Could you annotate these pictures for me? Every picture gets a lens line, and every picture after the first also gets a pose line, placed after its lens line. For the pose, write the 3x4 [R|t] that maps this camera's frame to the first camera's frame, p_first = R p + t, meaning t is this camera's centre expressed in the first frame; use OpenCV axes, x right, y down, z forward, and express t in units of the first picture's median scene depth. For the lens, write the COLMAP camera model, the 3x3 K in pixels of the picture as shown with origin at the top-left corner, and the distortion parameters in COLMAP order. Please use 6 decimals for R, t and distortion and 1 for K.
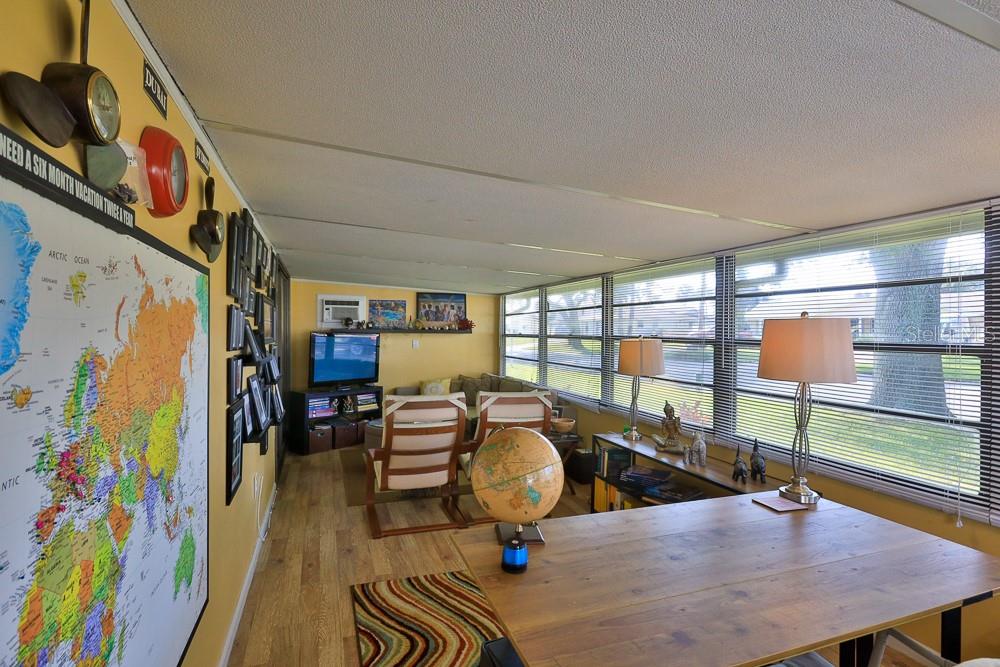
lens RADIAL K [[464.0, 0, 493.1], [0, 464.0, 331.7], [0, 0, 1]] dist [-0.004397, -0.000478]
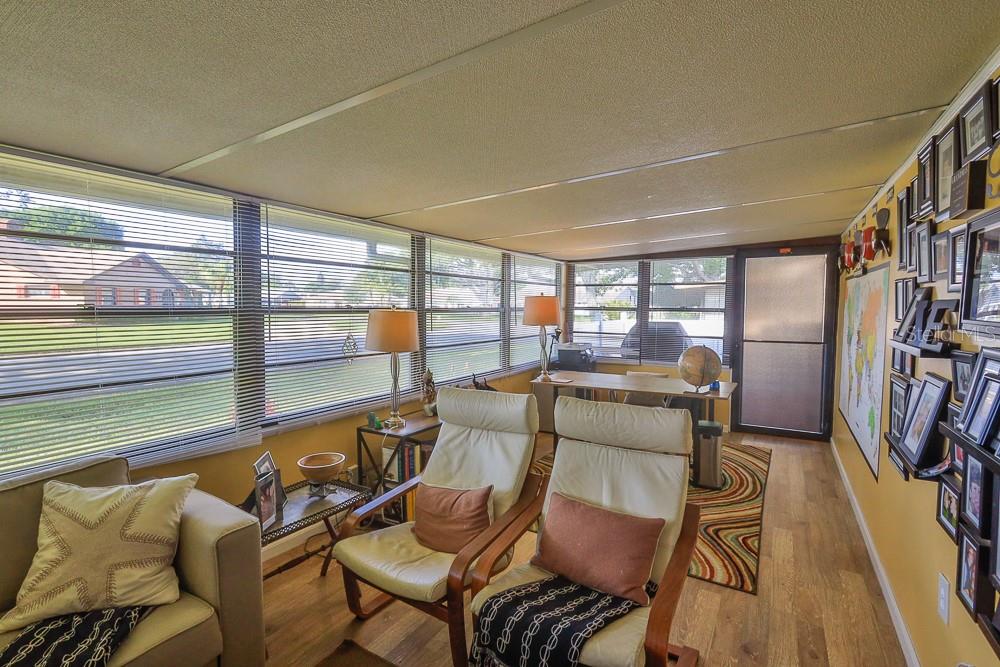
lens RADIAL K [[464.0, 0, 493.1], [0, 464.0, 331.7], [0, 0, 1]] dist [-0.004397, -0.000478]
pose [[-0.614296, -0.049606, 0.787515, -0.704184], [-0.000313, 0.998037, 0.062623, -0.002260], [-0.789076, 0.038223, -0.613106, 2.018021]]
